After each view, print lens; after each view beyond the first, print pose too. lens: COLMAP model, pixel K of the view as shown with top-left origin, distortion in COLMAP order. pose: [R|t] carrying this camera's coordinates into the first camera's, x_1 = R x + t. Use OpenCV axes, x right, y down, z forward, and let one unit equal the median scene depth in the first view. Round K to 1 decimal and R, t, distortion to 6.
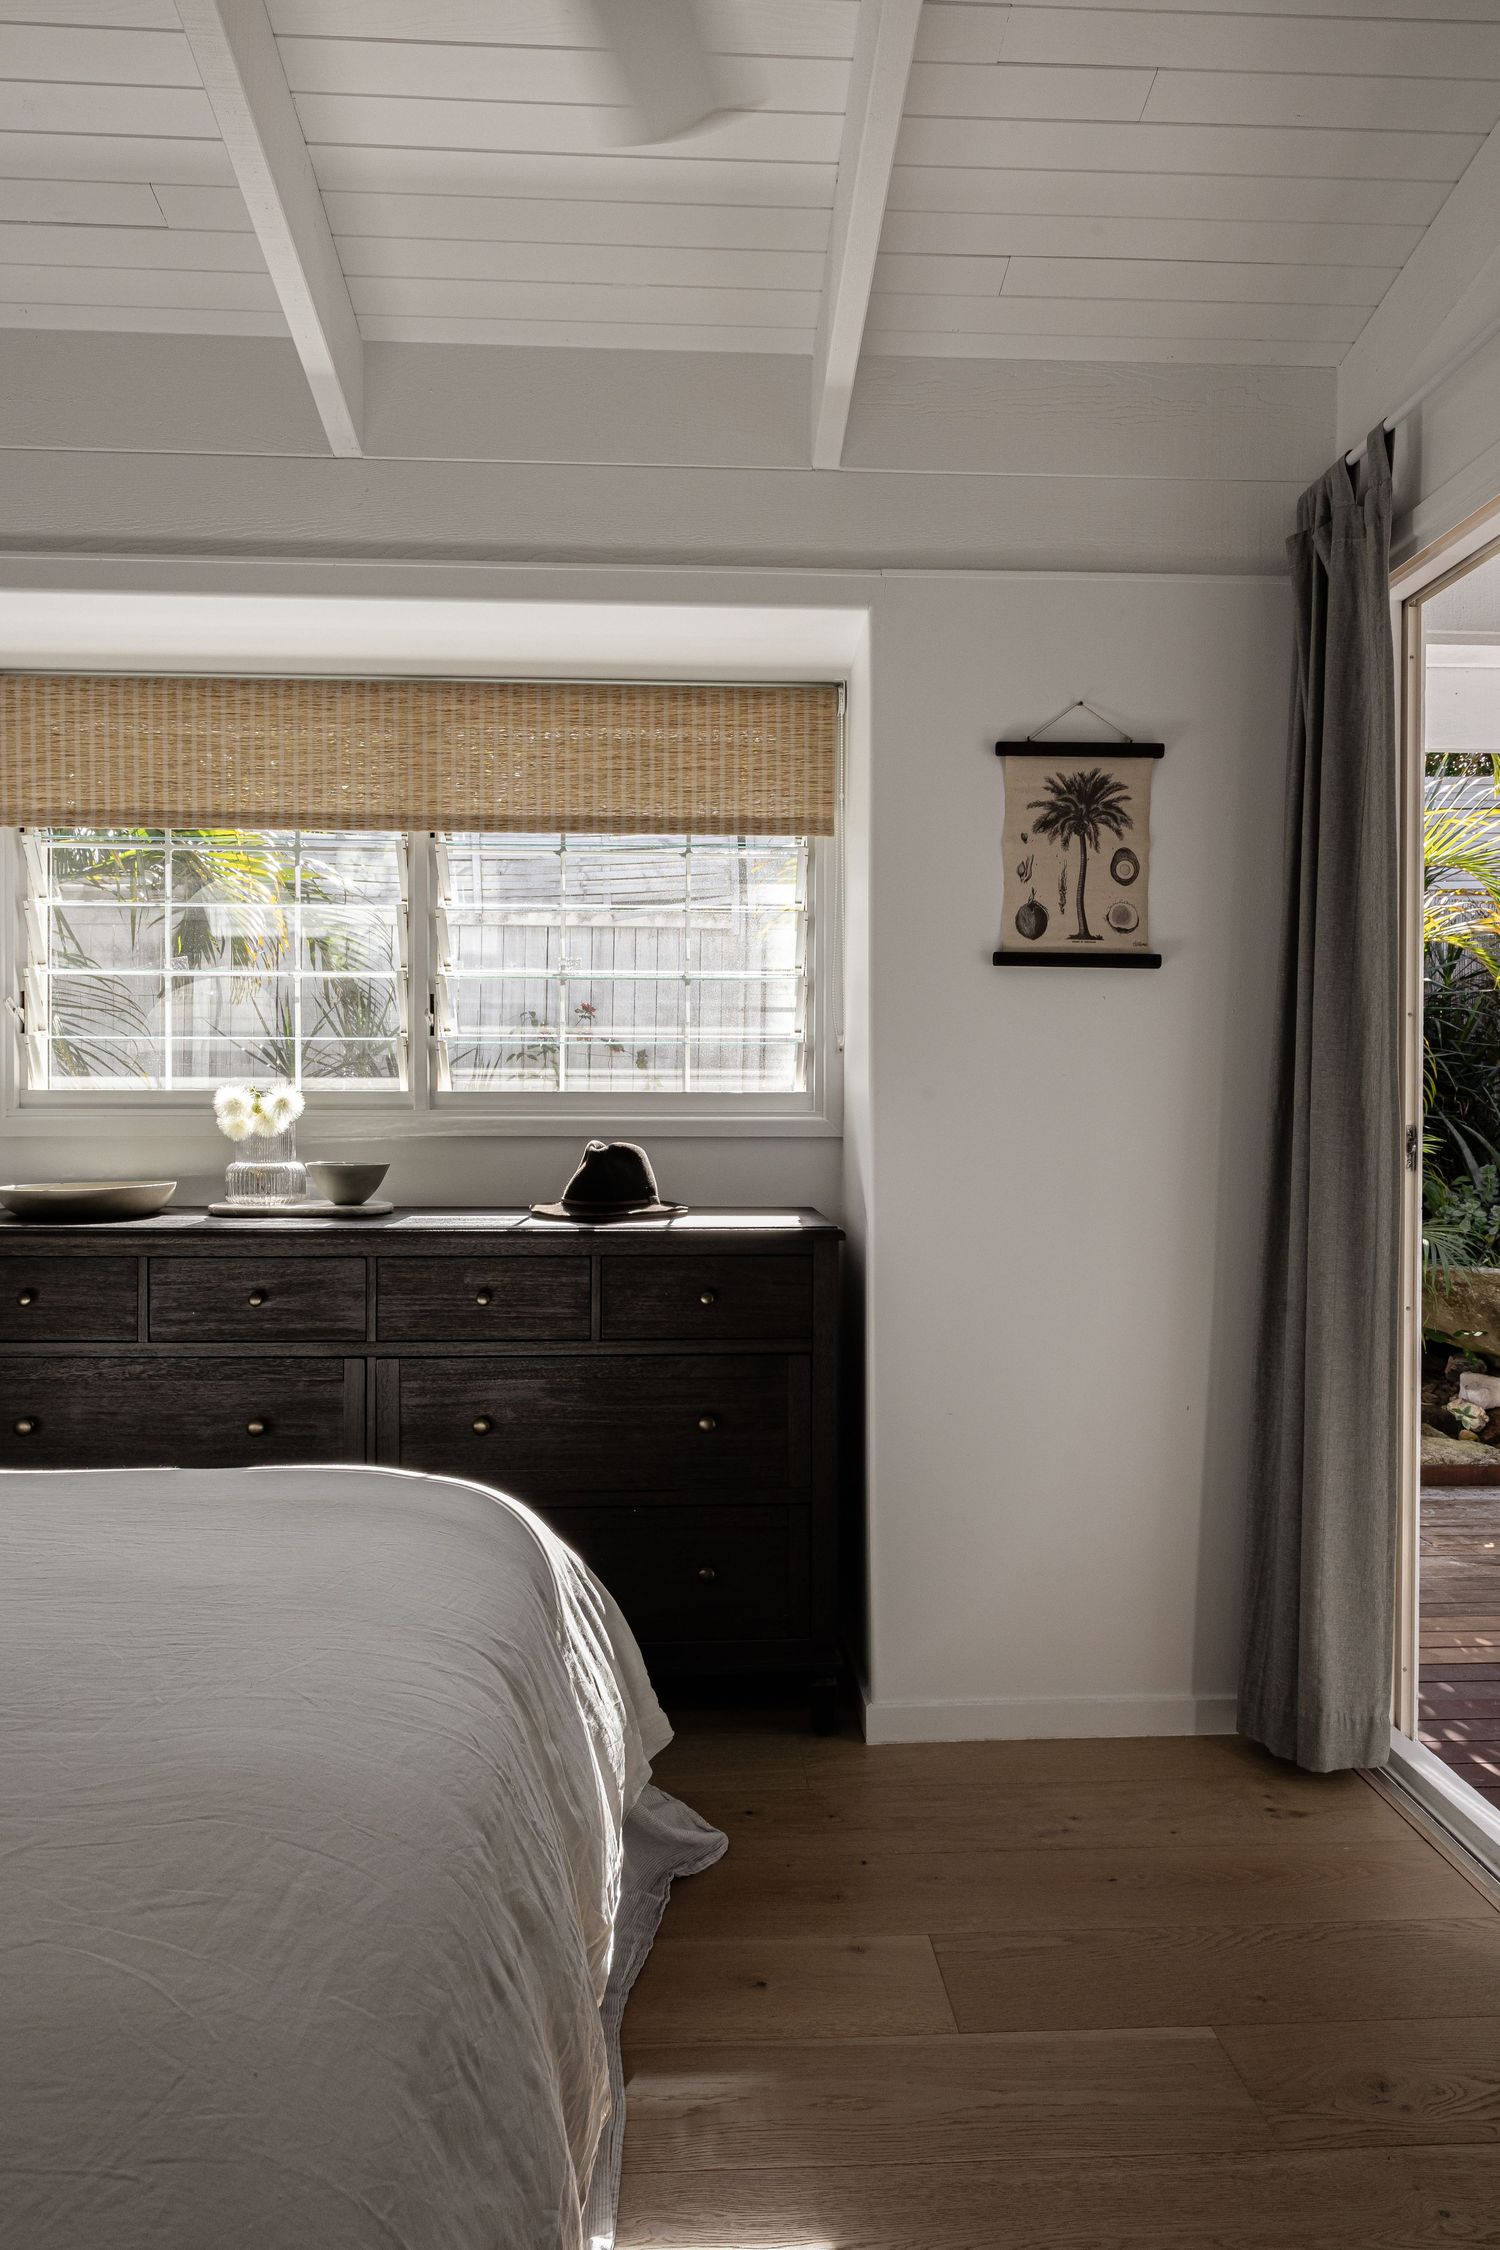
lens RADIAL K [[1517.3, 0, 748.2], [0, 1517.3, 1125.7], [0, 0, 1]] dist [-0.008749, 0.000170]
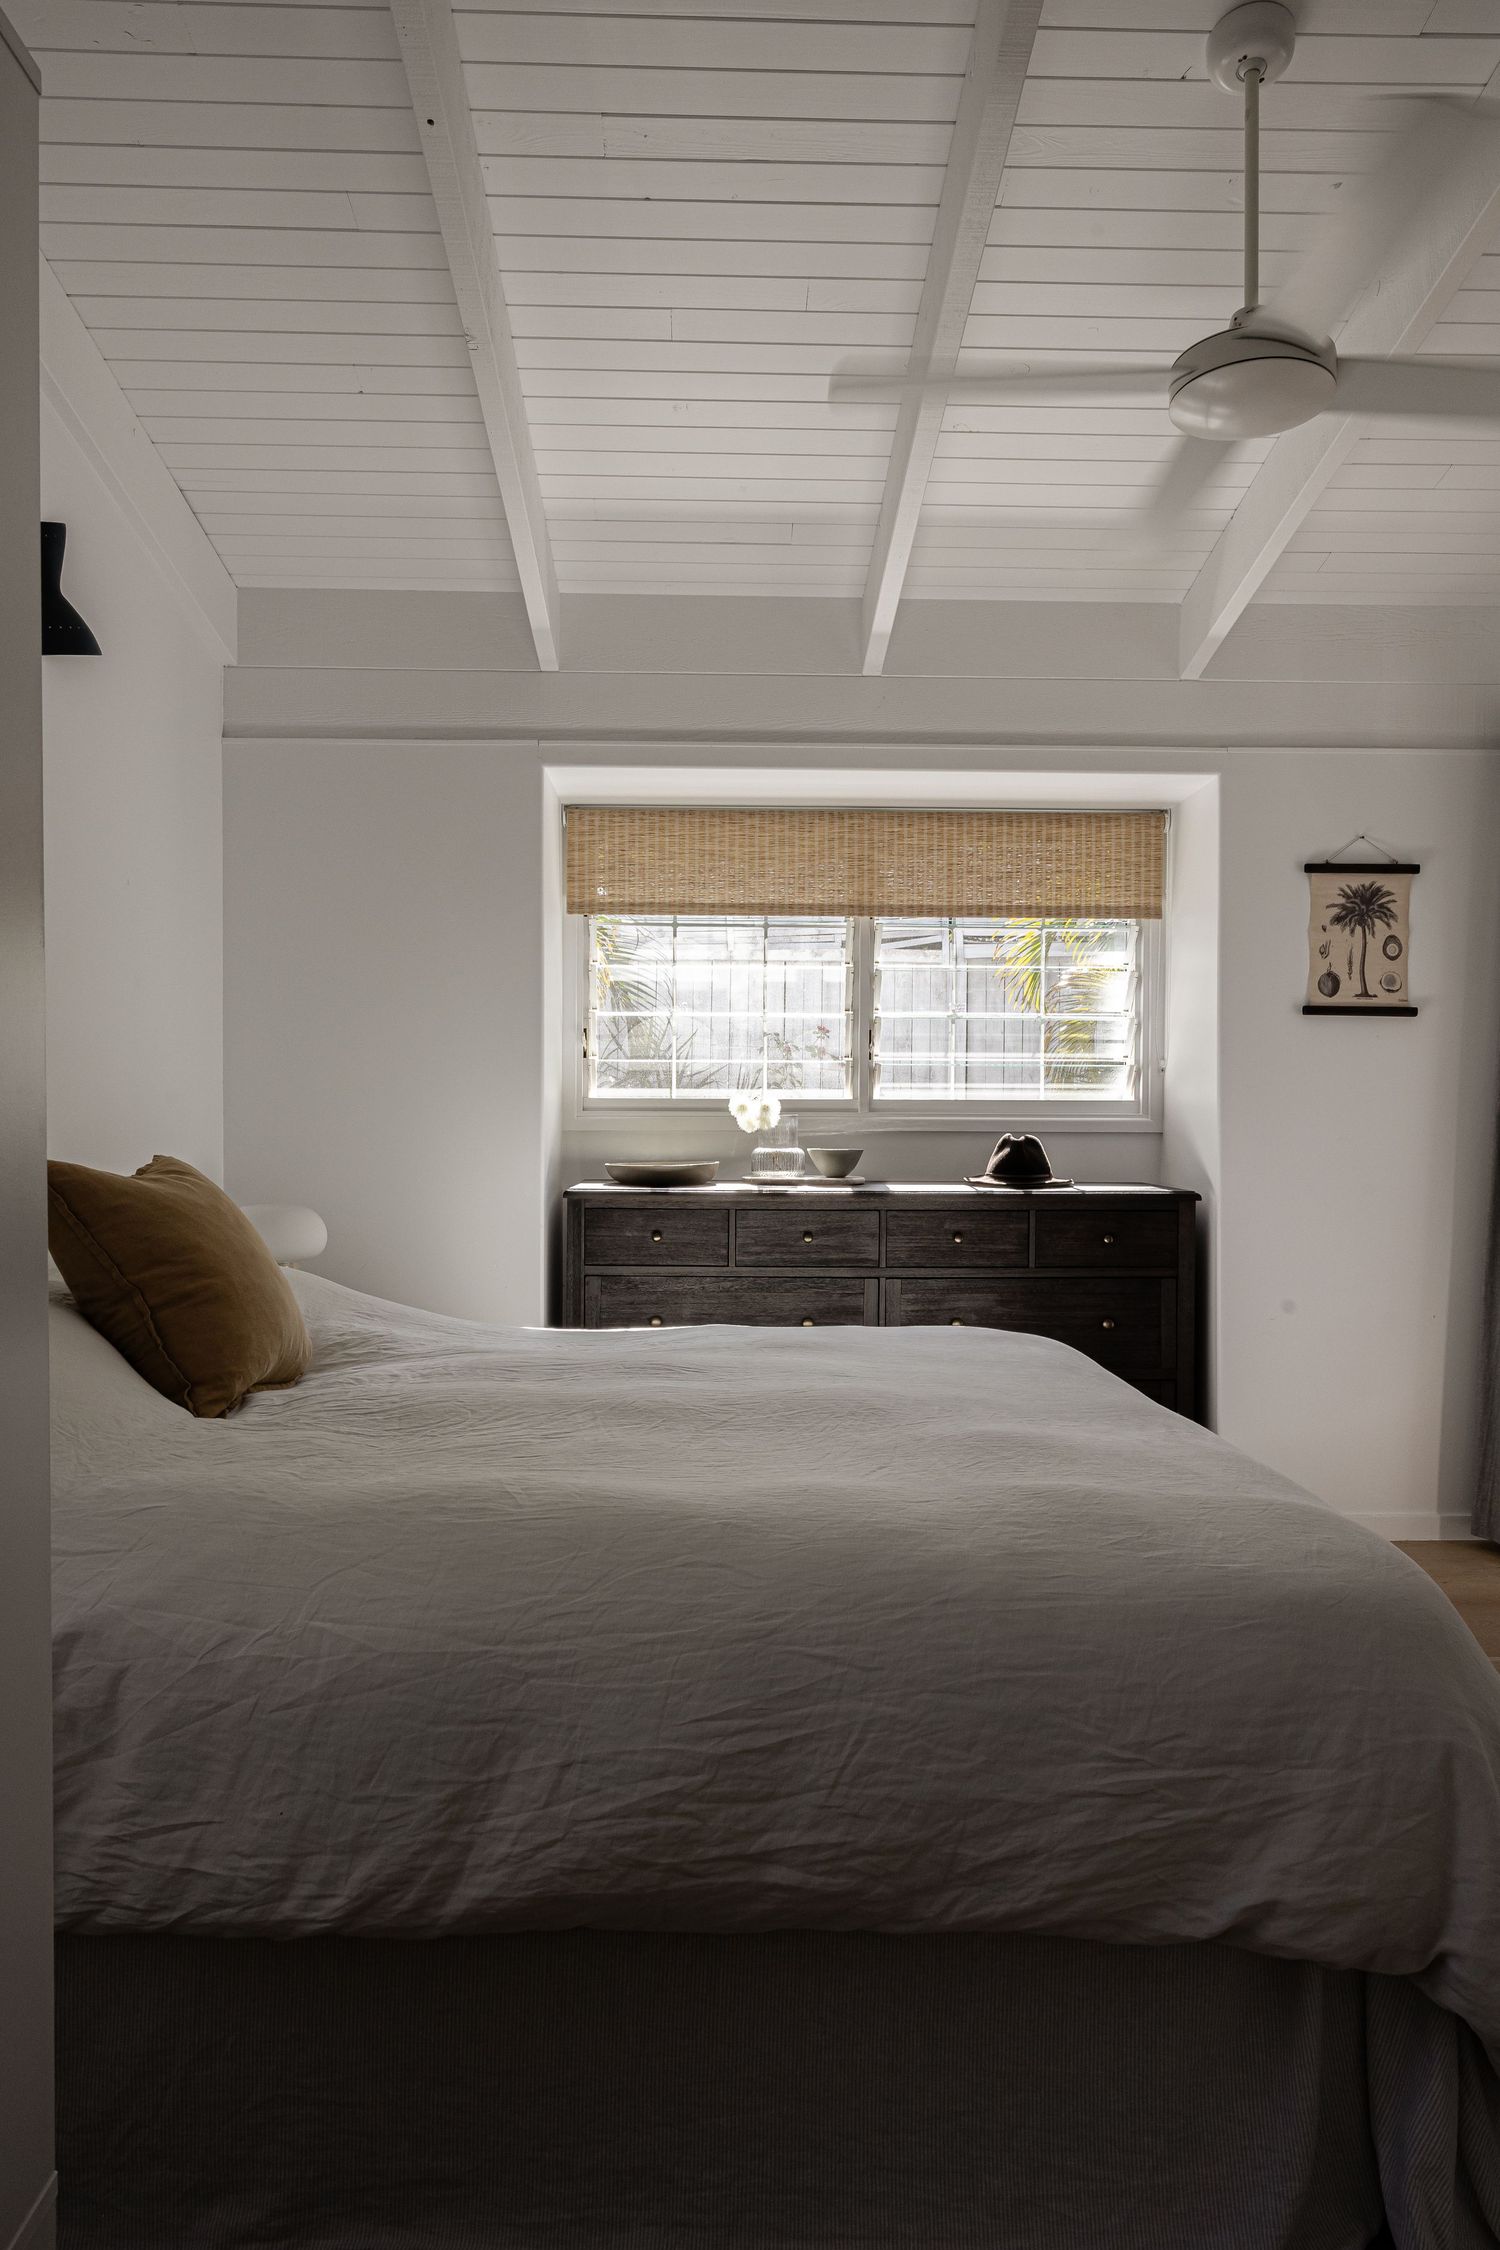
lens RADIAL K [[1517.3, 0, 758.3], [0, 1517.3, 1125.4], [0, 0, 1]] dist [-0.008749, 0.000170]
pose [[0.999624, 0.002321, -0.027315, -0.299953], [-0.002543, 0.999964, -0.008082, 0.014188], [0.027295, 0.008148, 0.999594, -0.447196]]
